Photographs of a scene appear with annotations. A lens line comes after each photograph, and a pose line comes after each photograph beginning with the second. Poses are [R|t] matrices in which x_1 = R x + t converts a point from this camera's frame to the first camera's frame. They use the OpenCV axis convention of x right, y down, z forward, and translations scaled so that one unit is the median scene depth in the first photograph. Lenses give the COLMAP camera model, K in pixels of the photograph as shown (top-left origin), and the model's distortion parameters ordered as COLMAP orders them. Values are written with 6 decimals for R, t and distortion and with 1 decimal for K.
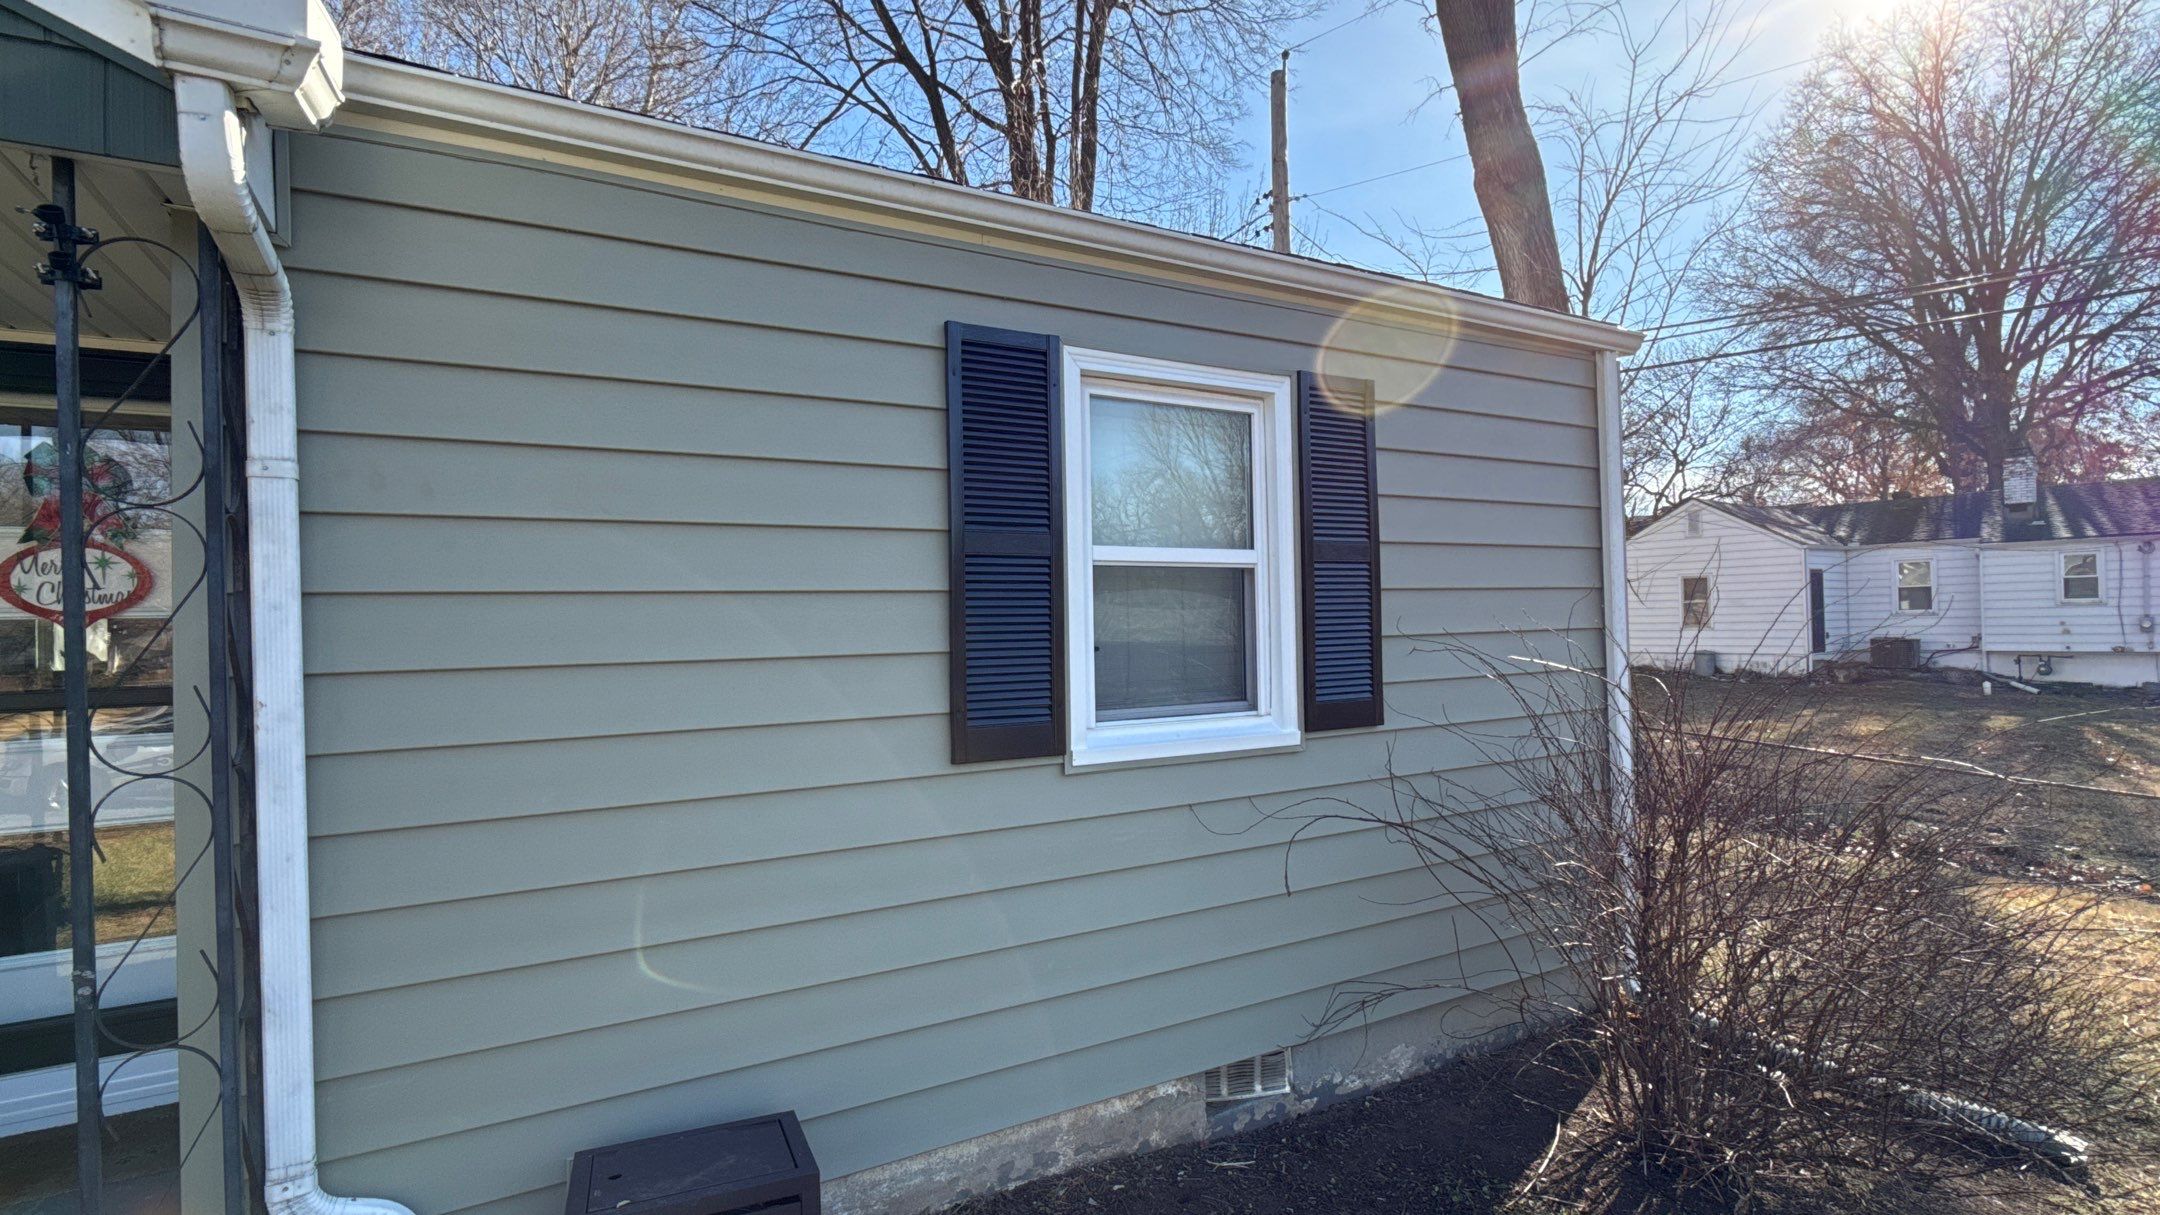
lens RADIAL K [[1020.5, 0, 1080.0], [0, 1020.5, 607.5], [0, 0, 1]] dist [-0.000014, -0.000002]
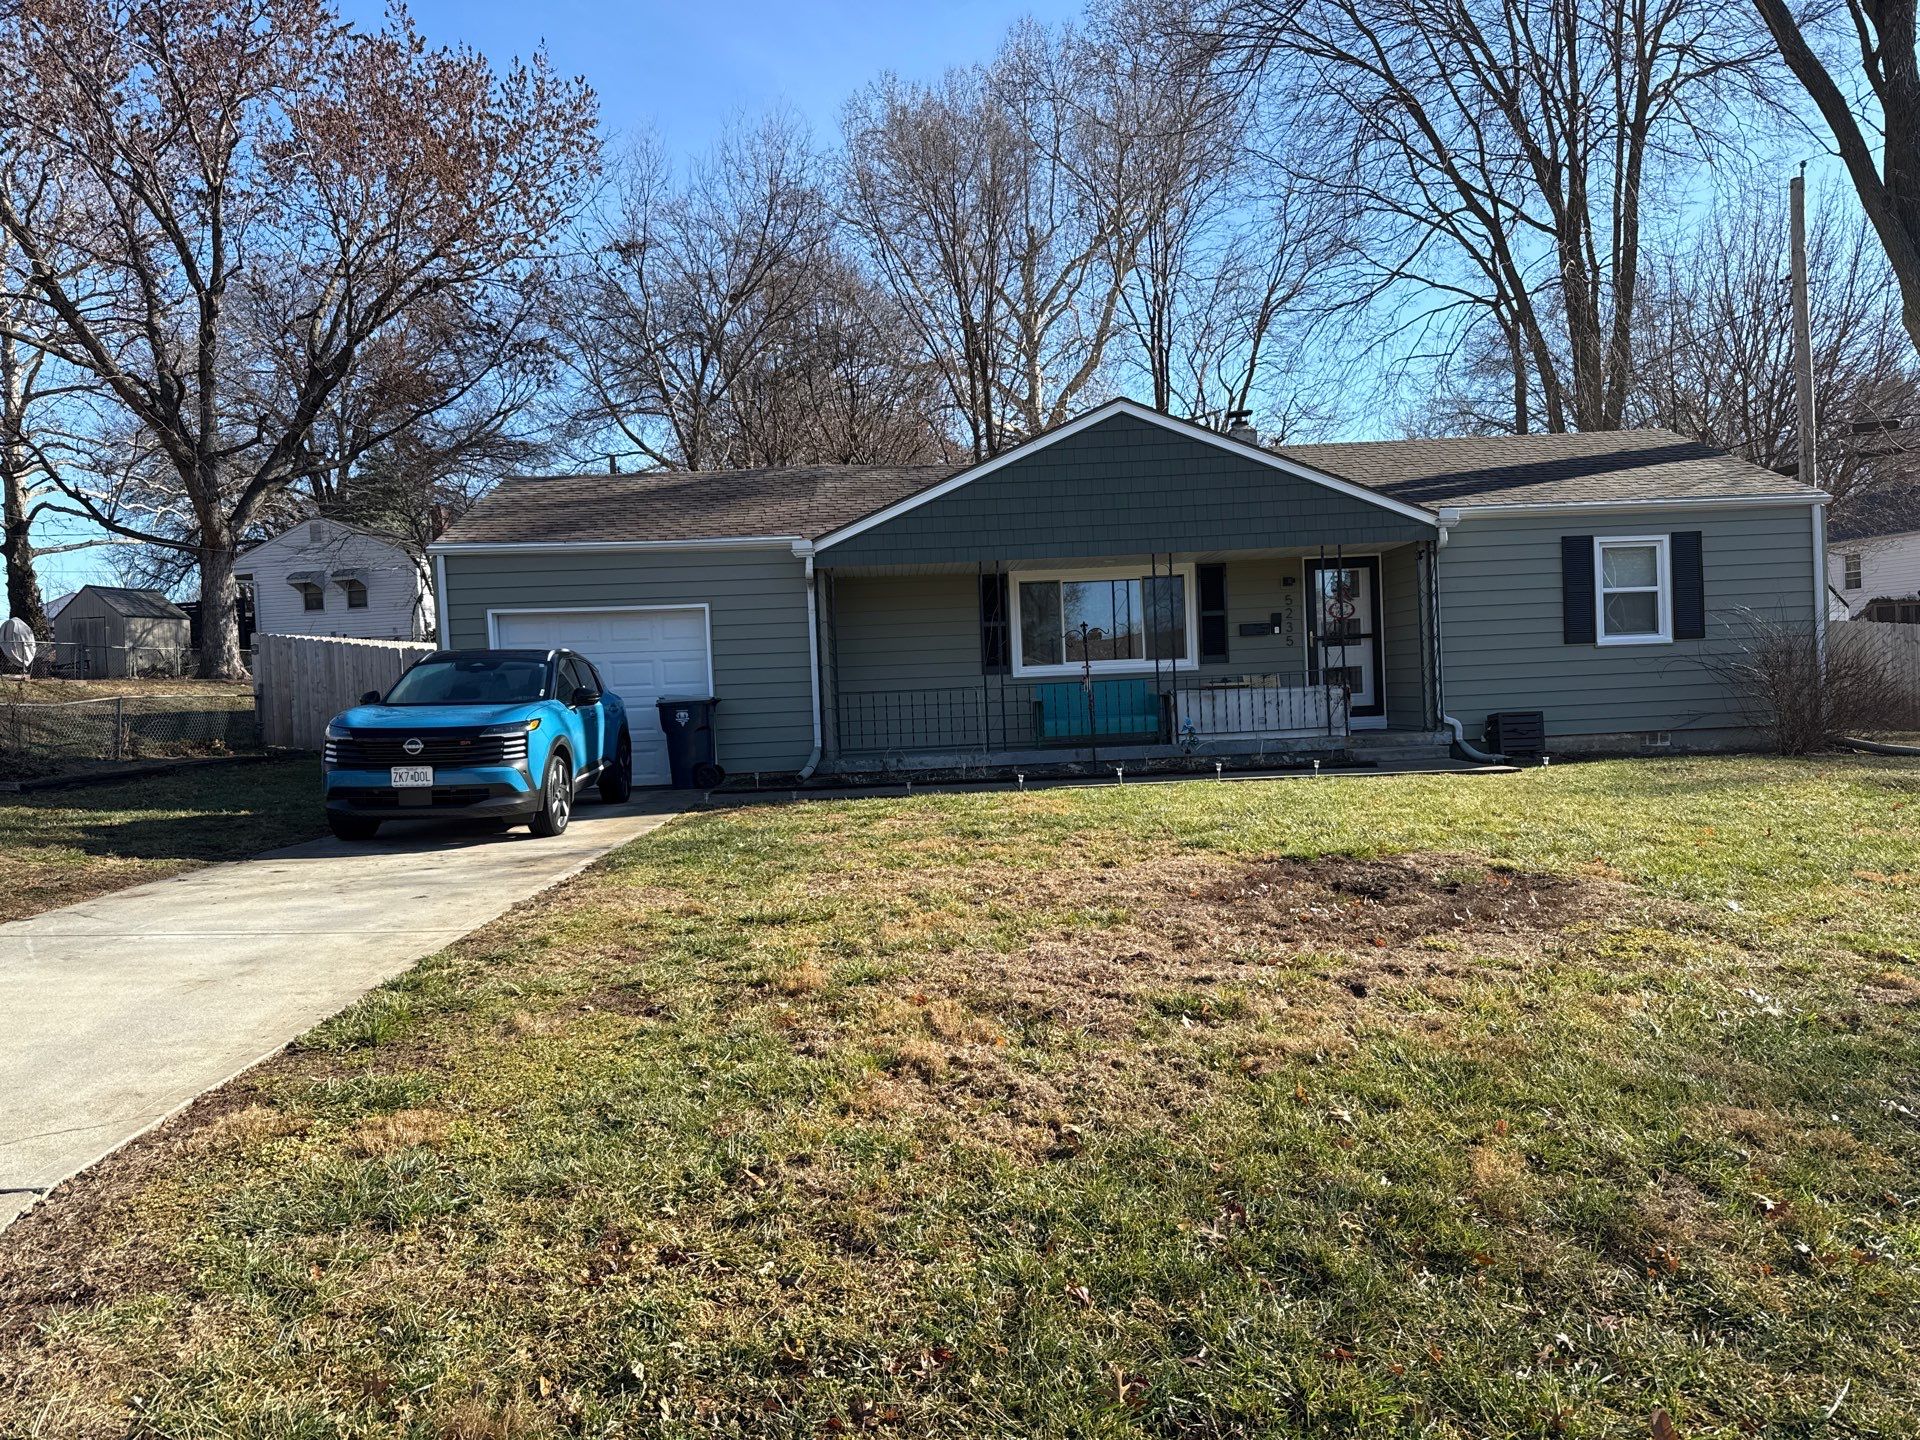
lens RADIAL K [[1339.1, 0, 952.5], [0, 1339.1, 723.7], [0, 0, 1]] dist [0.031917, -0.045881]
pose [[0.885517, -0.007022, -0.464553, 0.168174], [0.031297, 0.998516, 0.044563, 0.124861], [0.463551, -0.054000, 0.884423, -3.997849]]
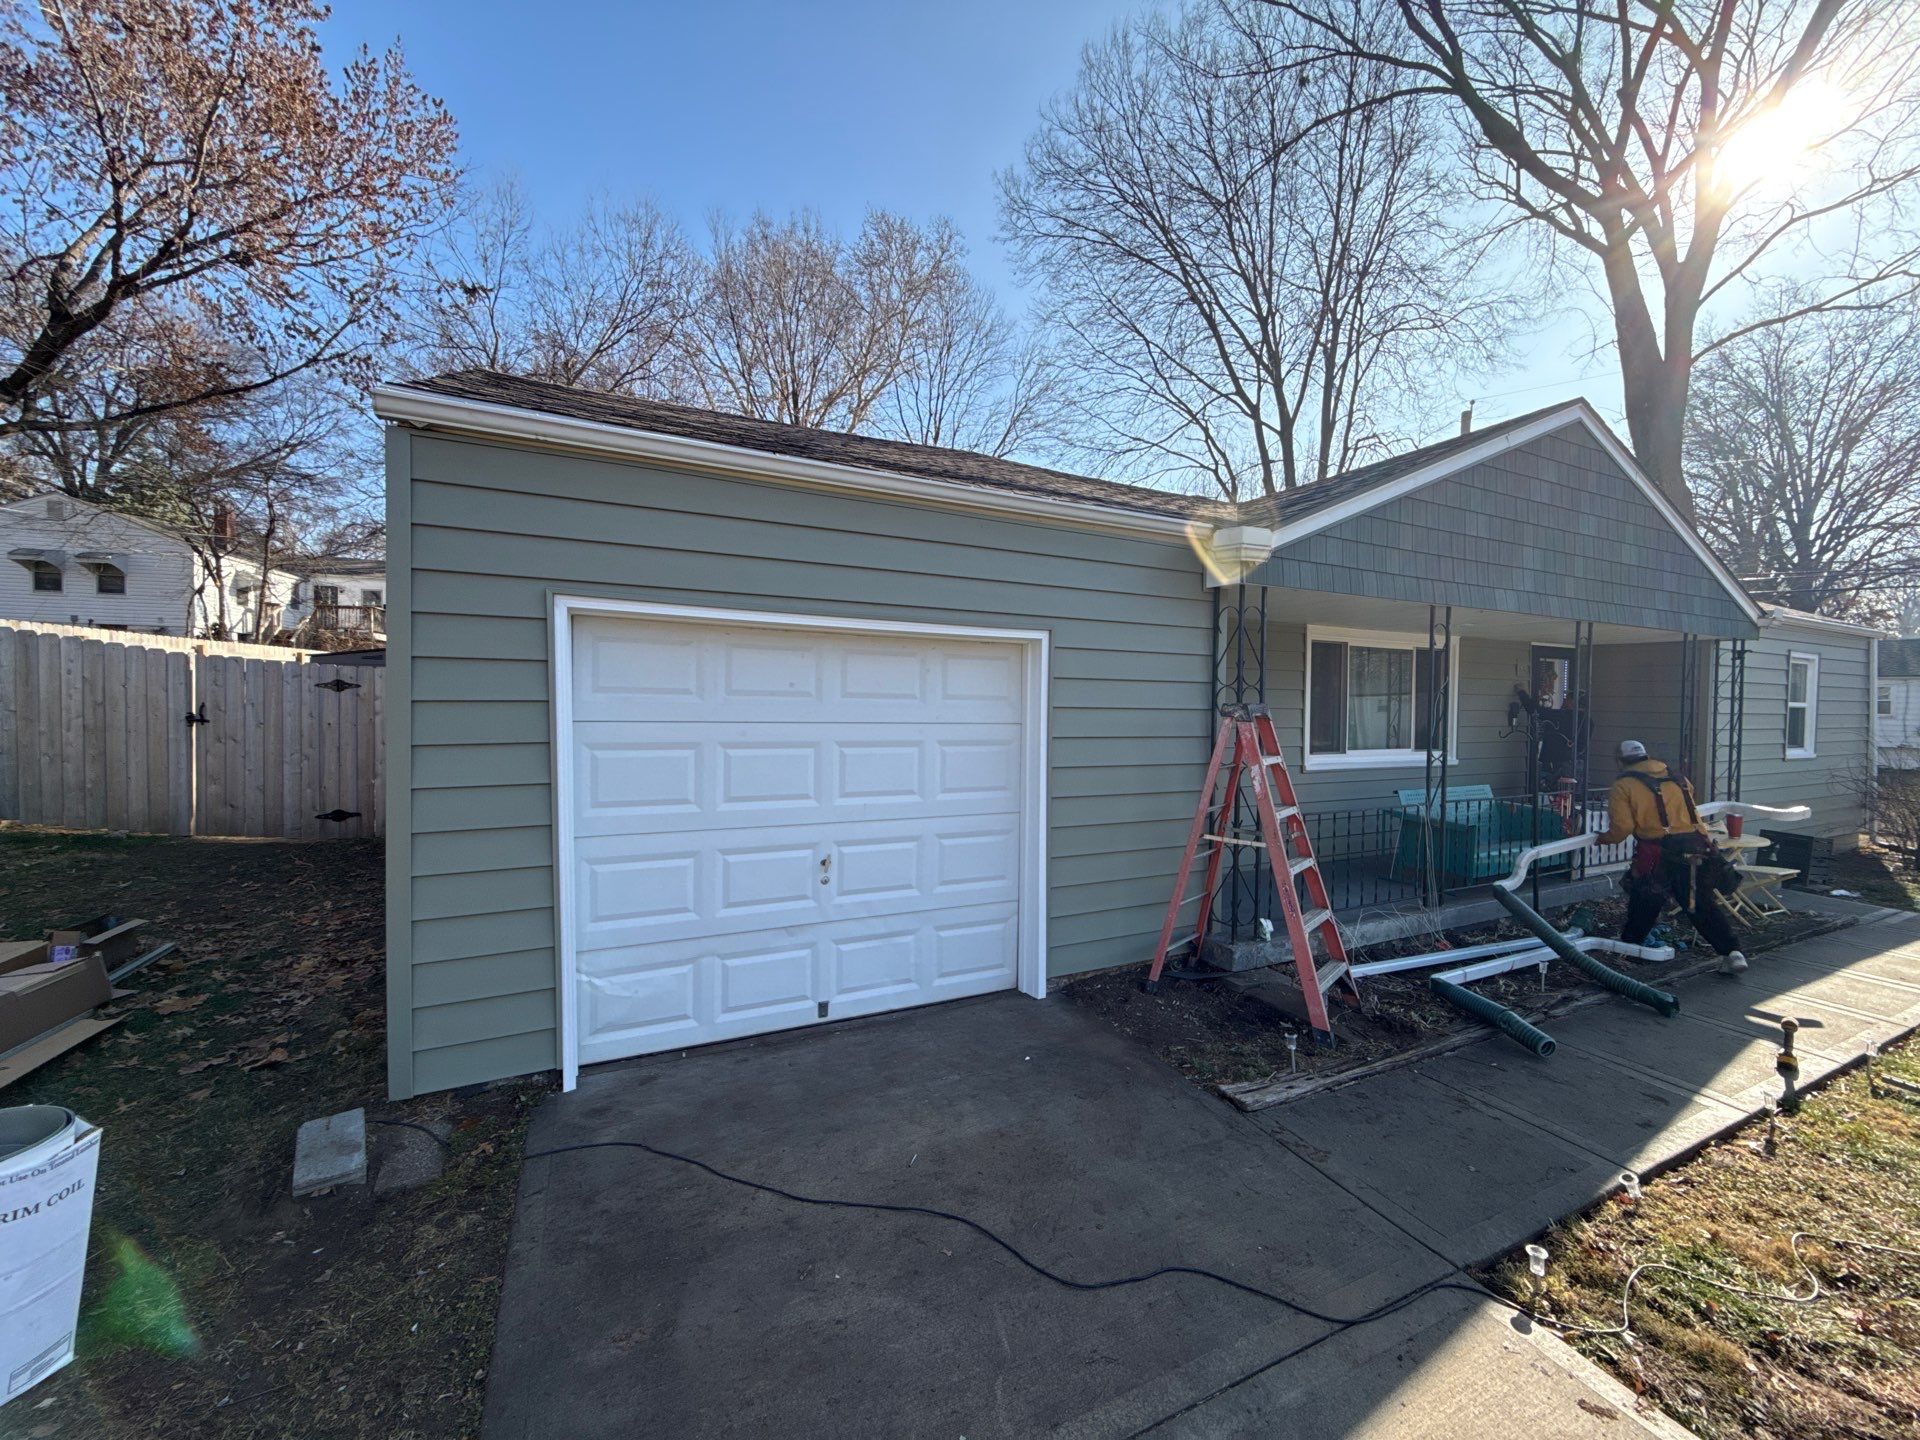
lens RADIAL K [[764.3, 0, 965.8], [0, 764.3, 712.7], [0, 0, 1]] dist [-0.001938, 0.000593]
pose [[0.997723, 0.038259, -0.055549, -2.603217], [-0.036459, 0.998788, 0.033056, -0.003879], [0.056746, -0.030955, 0.997909, -1.747083]]
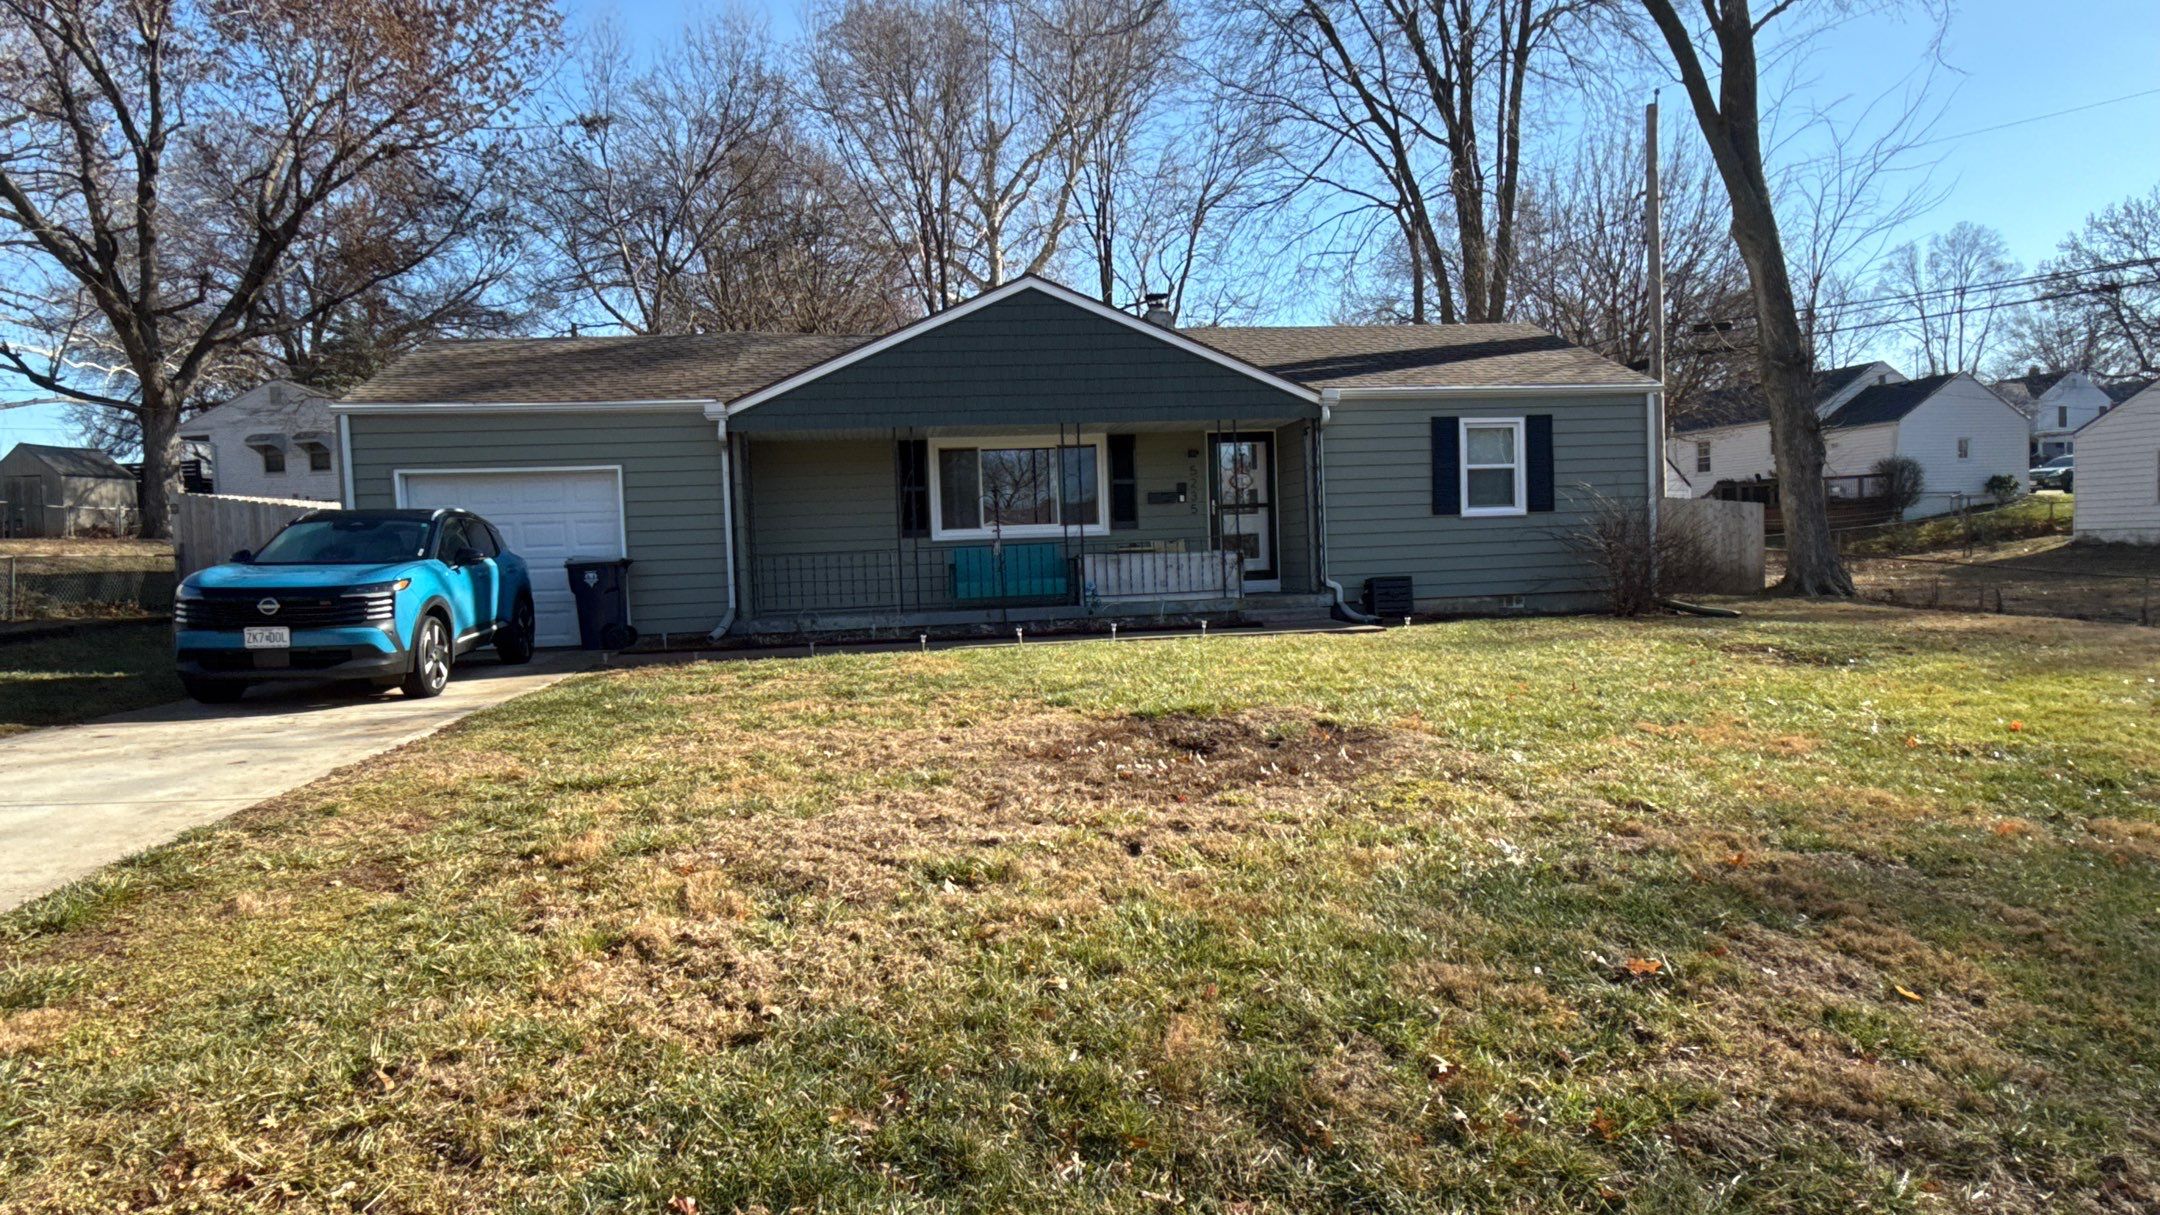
lens RADIAL K [[1240.9, 0, 1080.0], [0, 1240.9, 607.5], [0, 0, 1]] dist [-0.006627, -0.001672]
pose [[0.933661, 0.001717, -0.358153, 0.308414], [0.022711, 0.997692, 0.063989, 0.141561], [0.357436, -0.067878, 0.931468, -3.785917]]
